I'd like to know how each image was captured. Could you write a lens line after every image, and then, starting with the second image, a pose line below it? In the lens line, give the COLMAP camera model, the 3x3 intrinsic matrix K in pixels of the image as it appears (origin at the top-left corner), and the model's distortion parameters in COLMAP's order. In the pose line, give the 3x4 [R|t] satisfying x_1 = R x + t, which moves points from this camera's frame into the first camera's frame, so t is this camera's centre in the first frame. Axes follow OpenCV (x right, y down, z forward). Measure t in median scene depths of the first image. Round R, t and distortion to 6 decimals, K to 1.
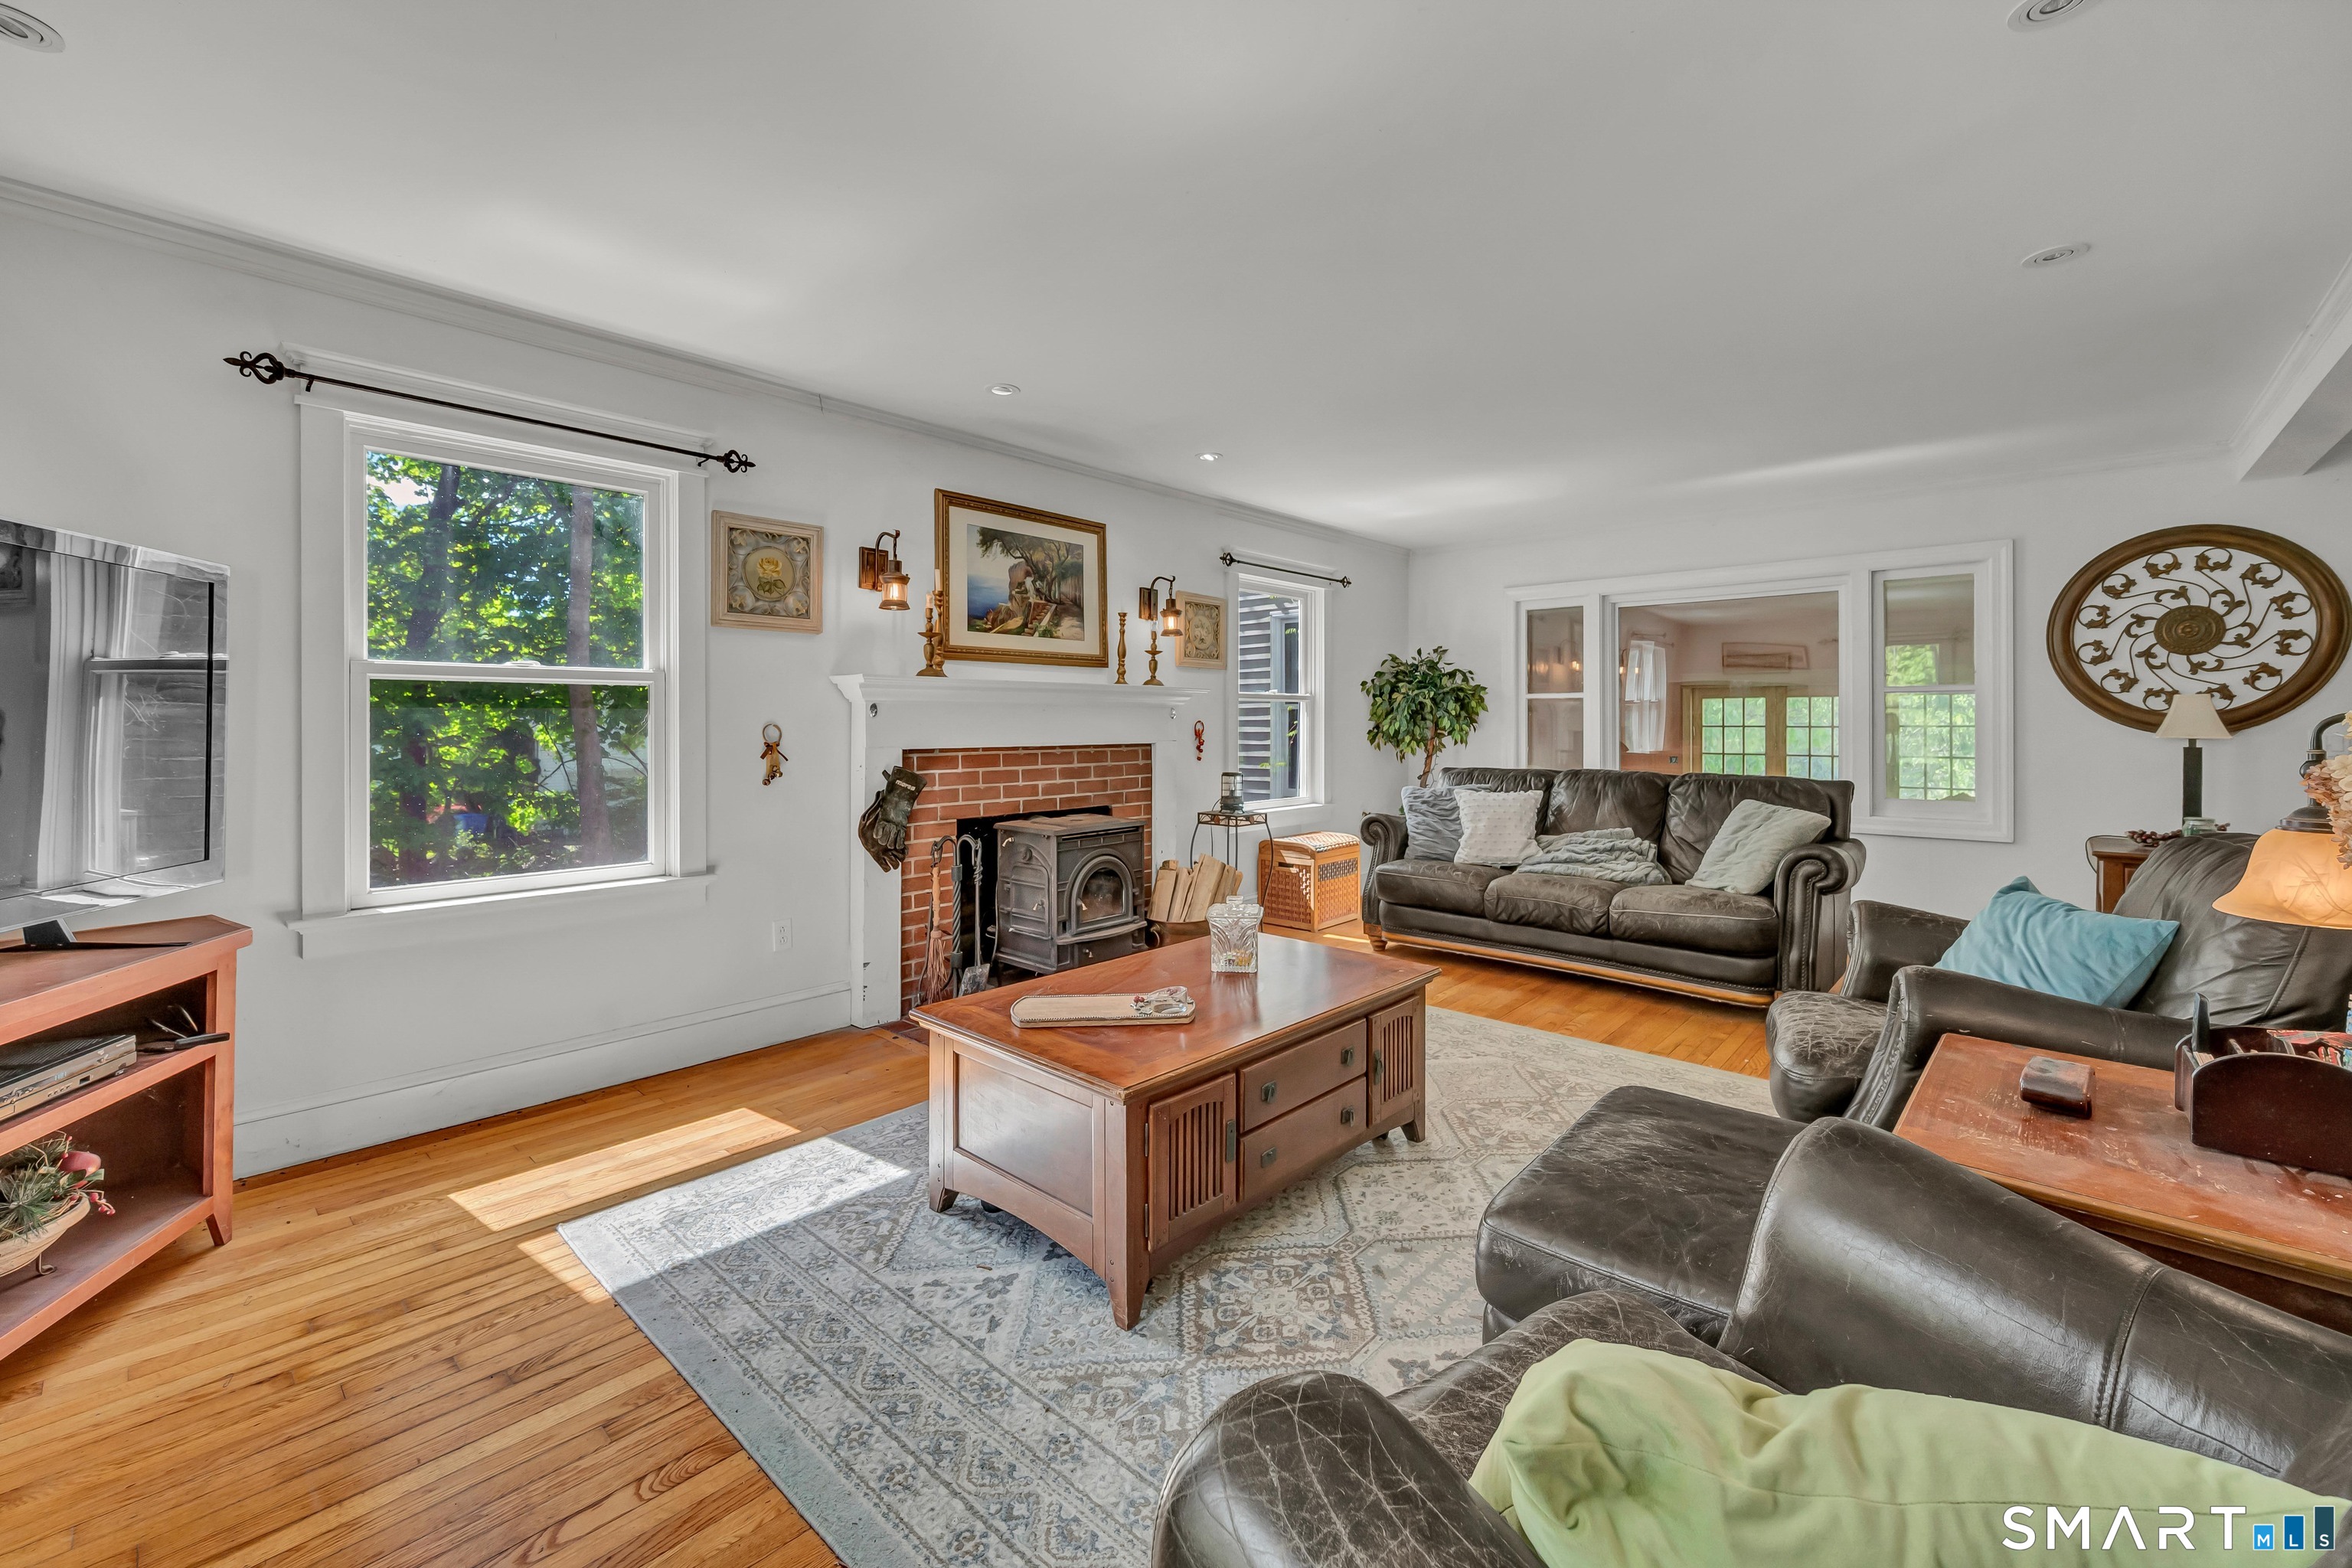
lens RADIAL K [[964.9, 0, 1175.3], [0, 964.9, 717.3], [0, 0, 1]] dist [0.000266, -0.000093]
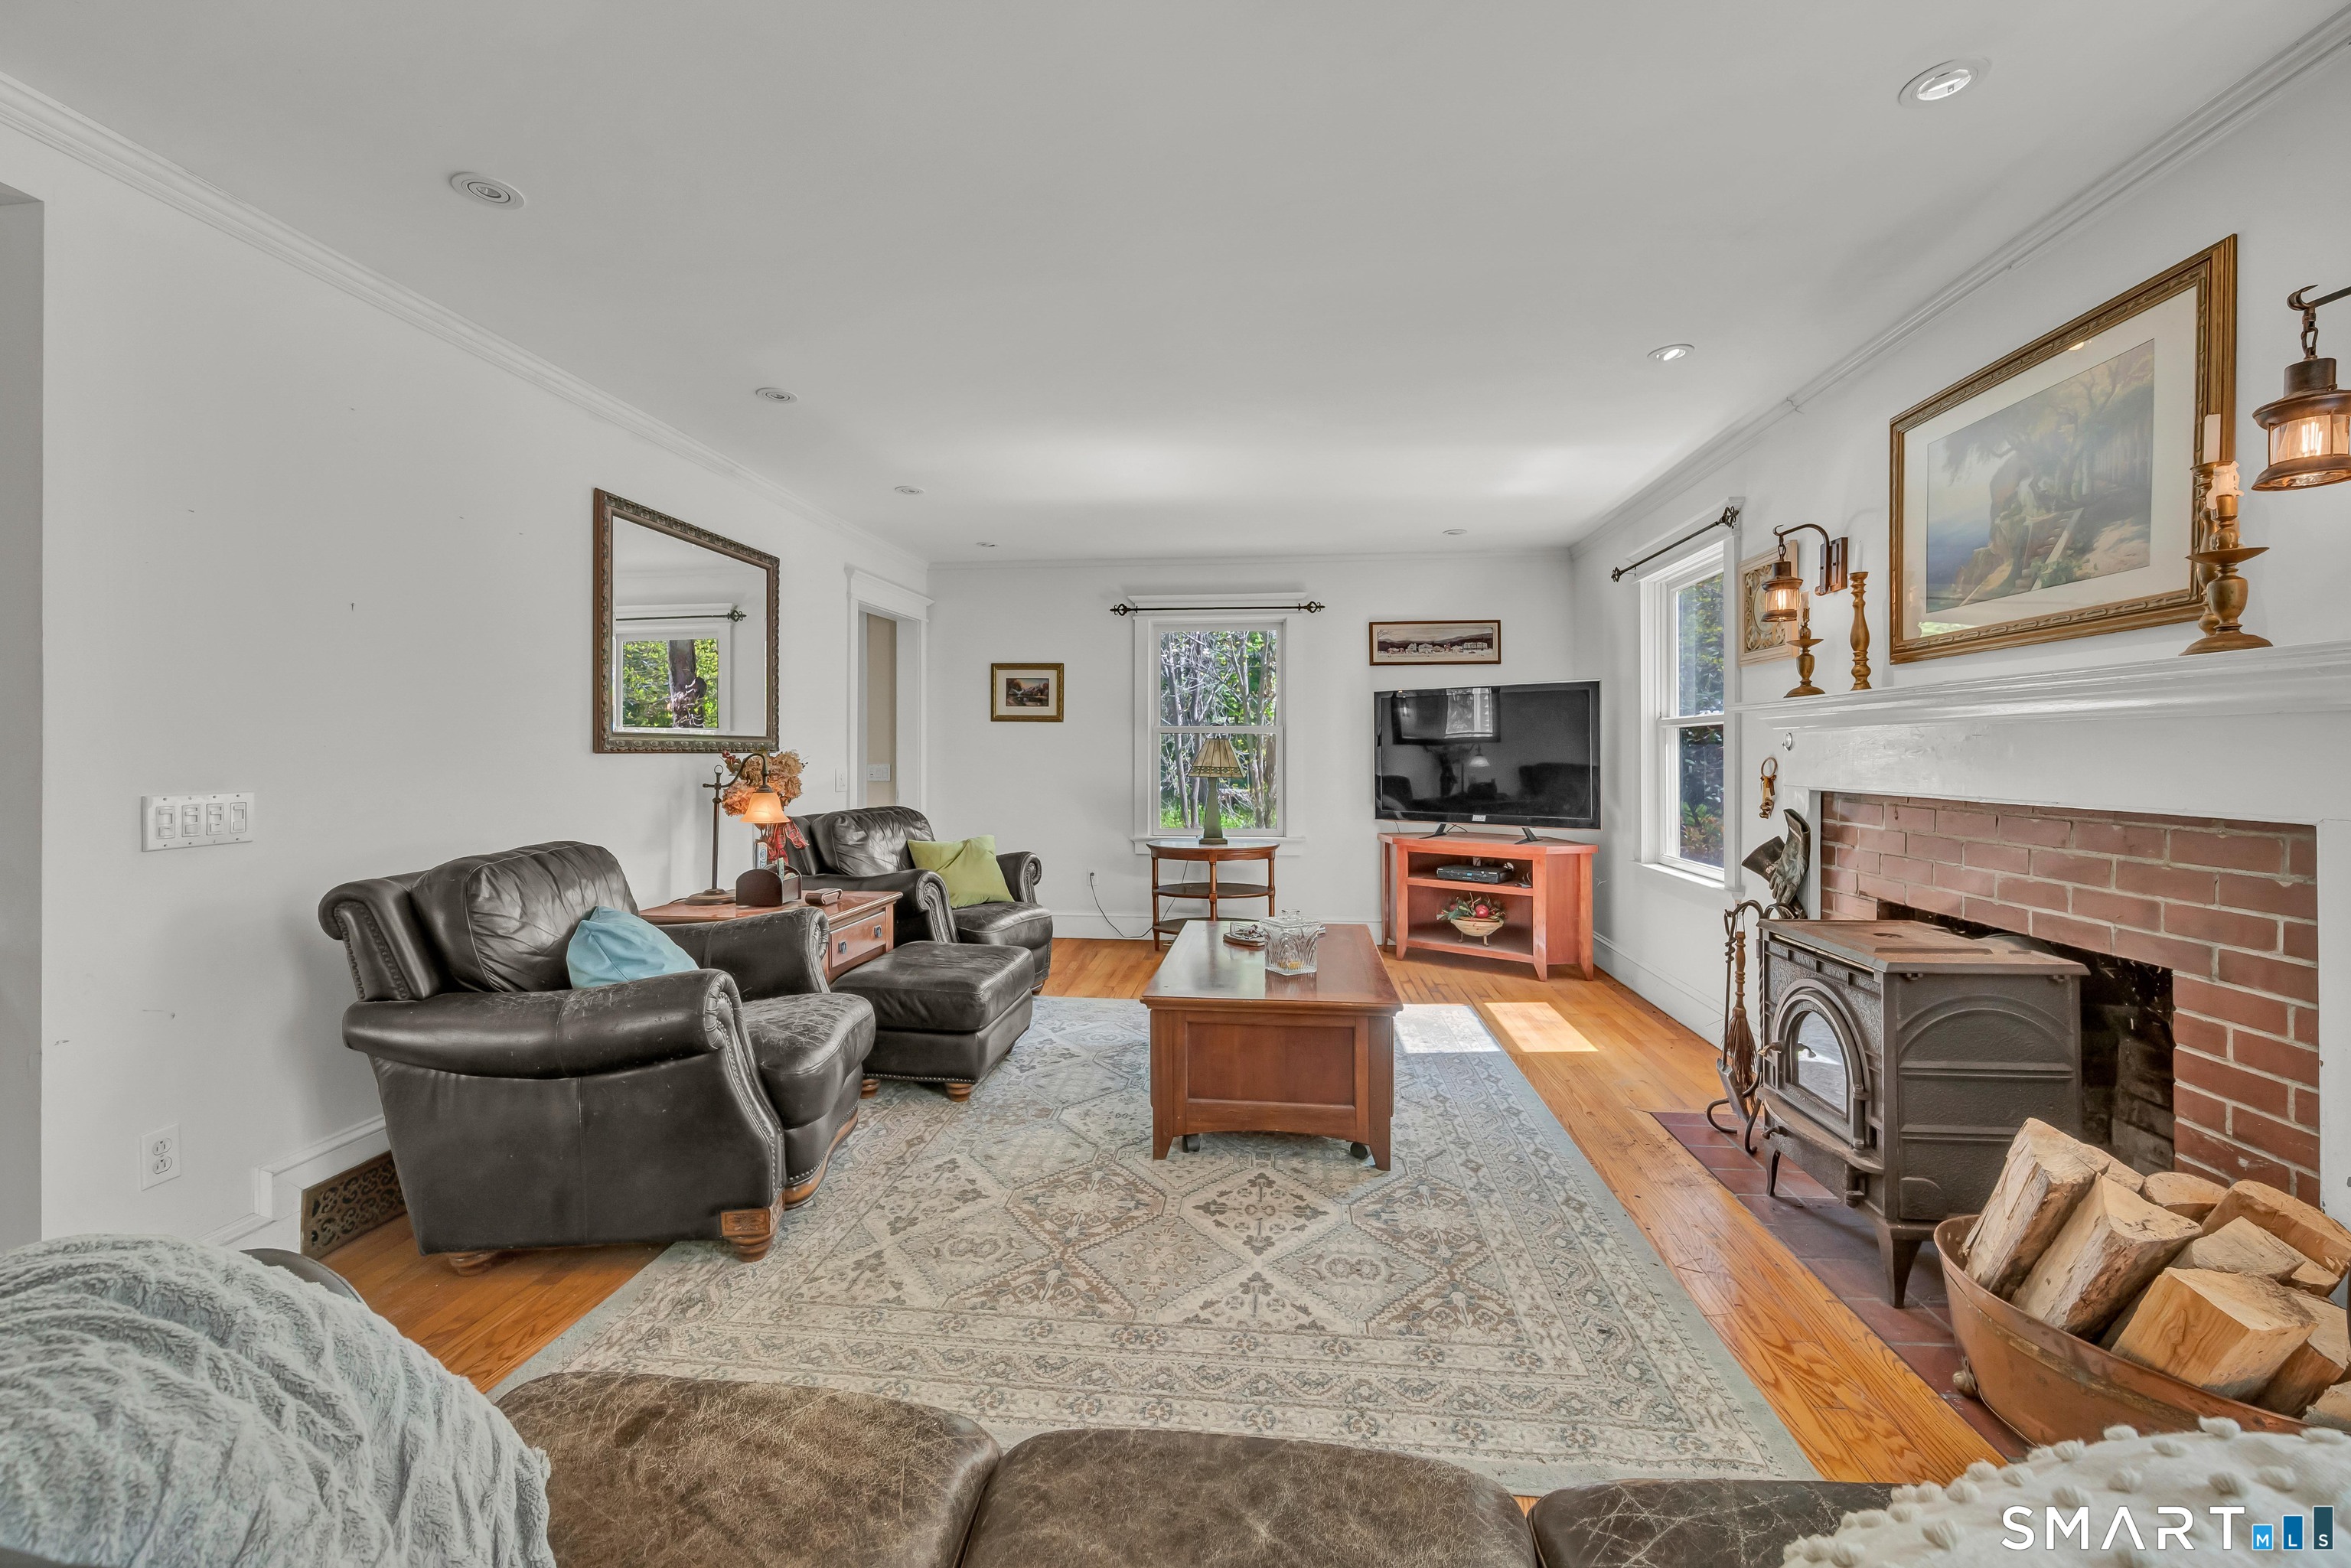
lens RADIAL K [[952.0, 0, 1174.8], [0, 952.0, 751.7], [0, 0, 1]] dist [0.000132, -0.000272]
pose [[-0.806561, 0.001502, -0.591149, 0.518787], [0.004733, 0.999981, -0.003917, 0.002072], [0.591132, -0.005957, -0.806553, 1.132452]]
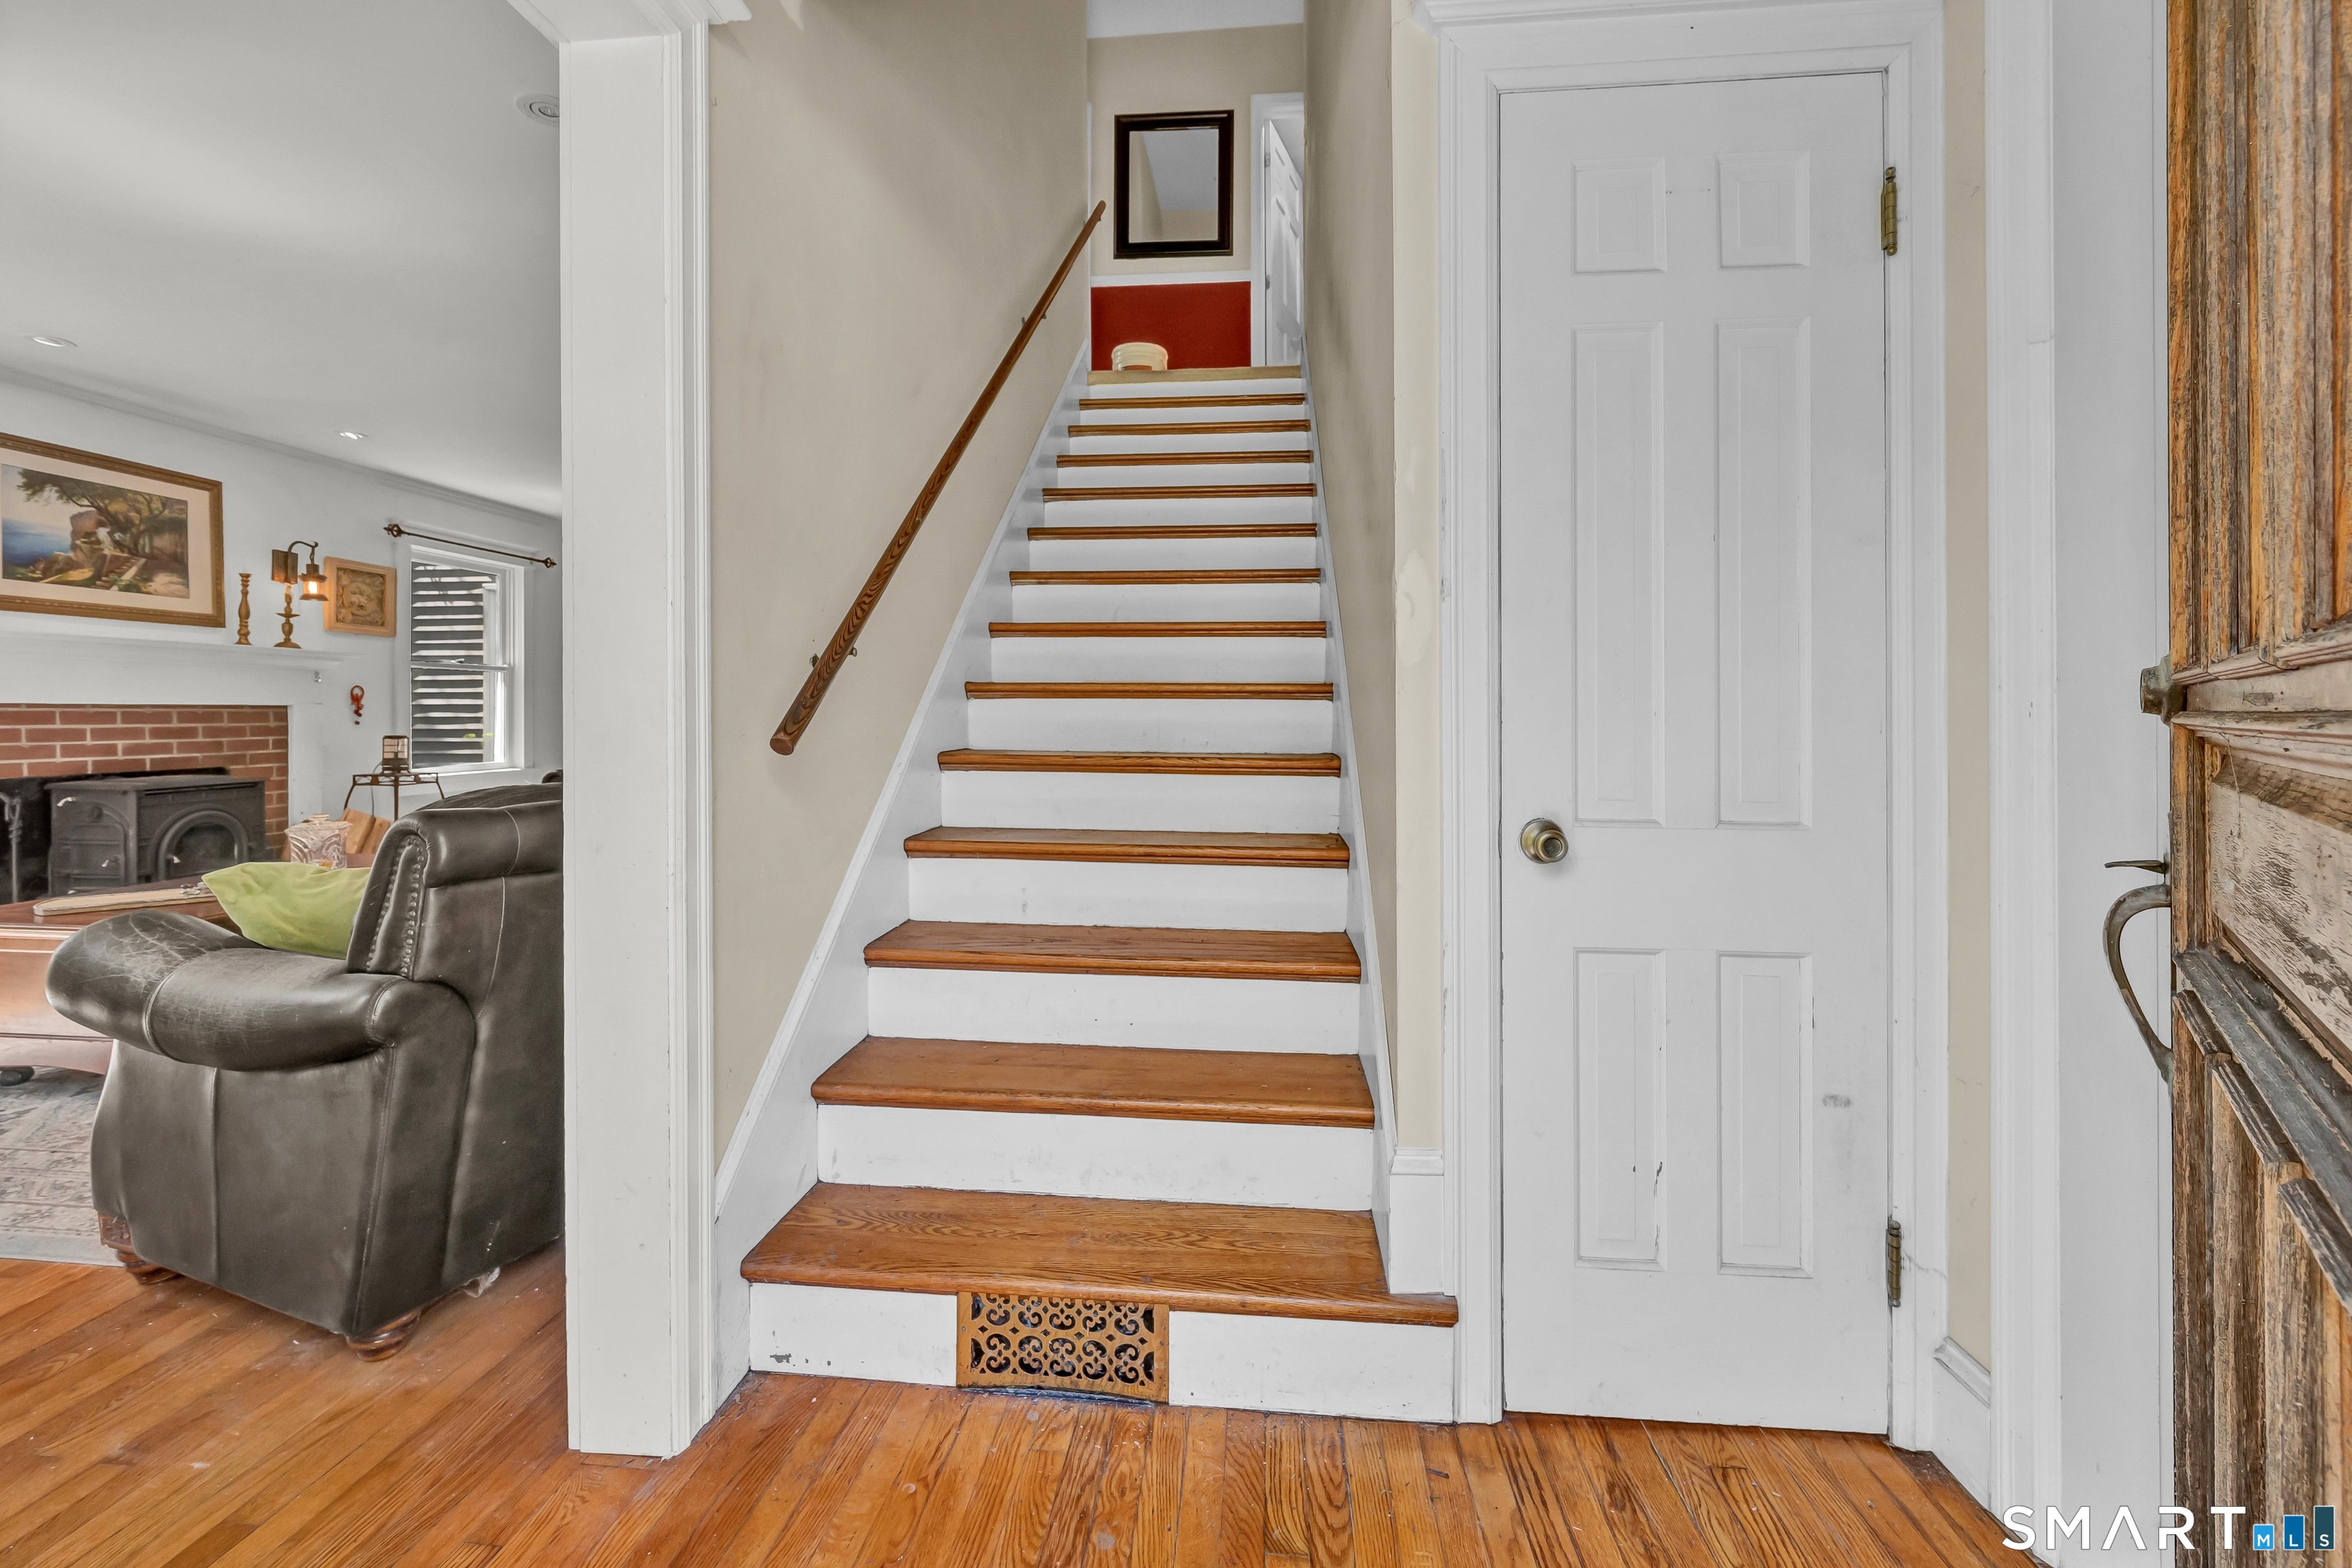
lens RADIAL K [[964.9, 0, 1175.3], [0, 964.9, 717.3], [0, 0, 1]] dist [0.000266, -0.000093]
pose [[0.797615, 0.001894, 0.603164, 0.118090], [-0.008179, 0.999937, 0.007677, 0.026325], [-0.603112, -0.011057, 0.797580, -0.400559]]
